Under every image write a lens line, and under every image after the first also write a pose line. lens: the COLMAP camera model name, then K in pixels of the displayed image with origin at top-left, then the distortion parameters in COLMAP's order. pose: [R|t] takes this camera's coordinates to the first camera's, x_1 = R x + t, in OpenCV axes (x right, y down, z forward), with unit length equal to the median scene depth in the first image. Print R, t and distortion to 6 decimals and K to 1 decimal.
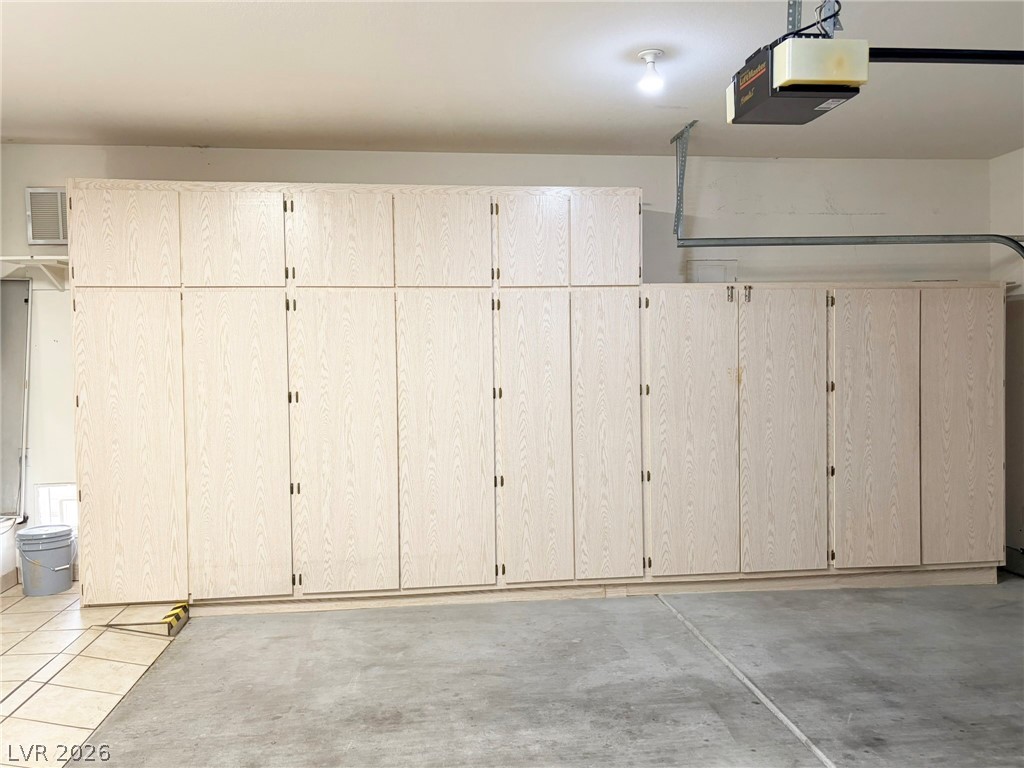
lens RADIAL K [[816.3, 0, 511.3], [0, 816.3, 384.5], [0, 0, 1]] dist [0.030463, -0.010569]
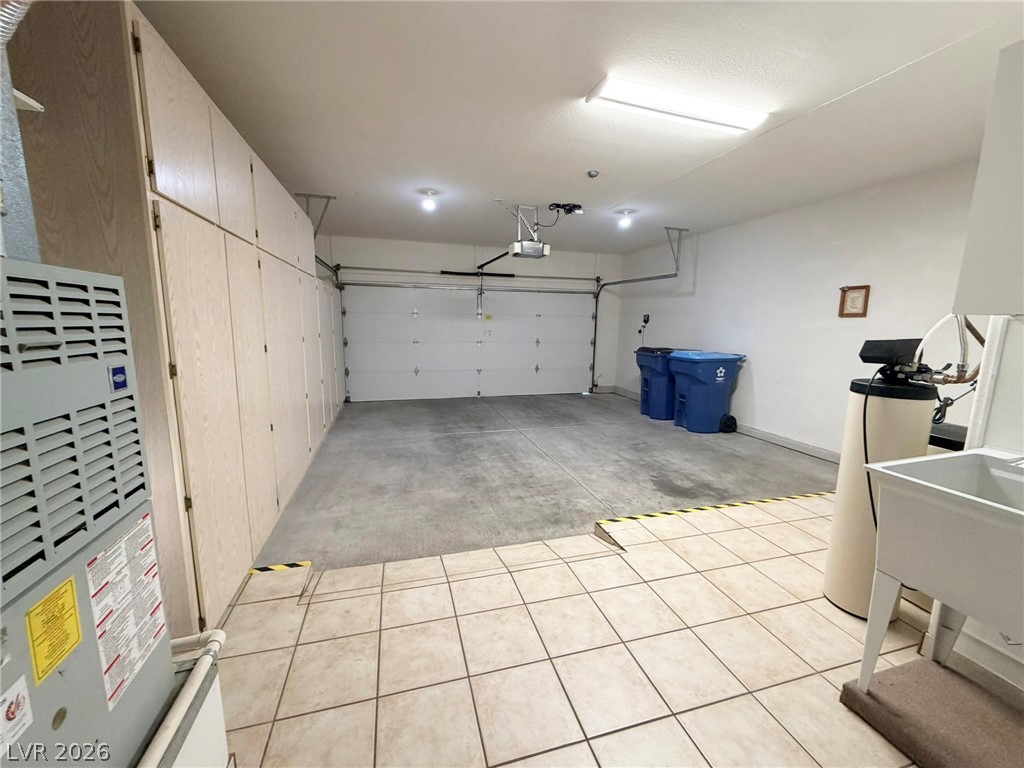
lens RADIAL K [[408.3, 0, 510.3], [0, 408.3, 384.2], [0, 0, 1]] dist [0.001238, 0.000262]
pose [[-0.162427, -0.141665, 0.976498, -1.145830], [0.021920, 0.988878, 0.147108, -0.016170], [-0.986477, 0.045300, -0.157515, 0.987692]]
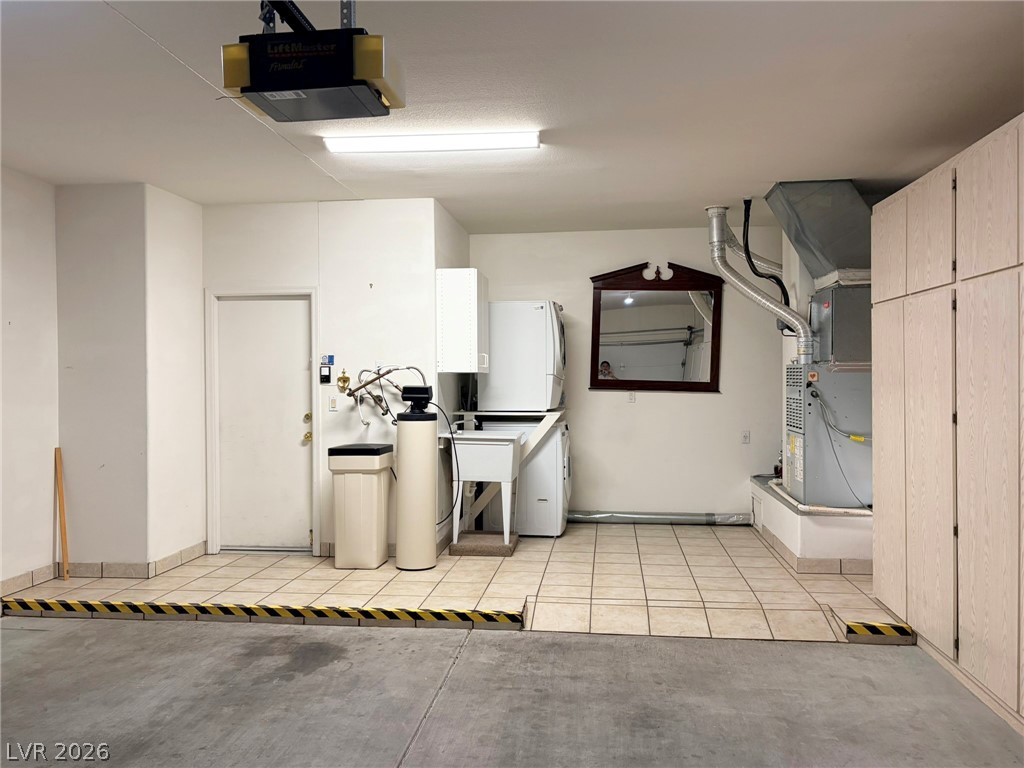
lens RADIAL K [[816.3, 0, 509.2], [0, 816.3, 381.2], [0, 0, 1]] dist [0.030463, -0.010569]
pose [[-0.234257, 0.025339, -0.971844, 0.826935], [-0.024331, 0.999194, 0.031917, -0.049761], [0.971870, 0.031122, -0.233452, 0.988393]]
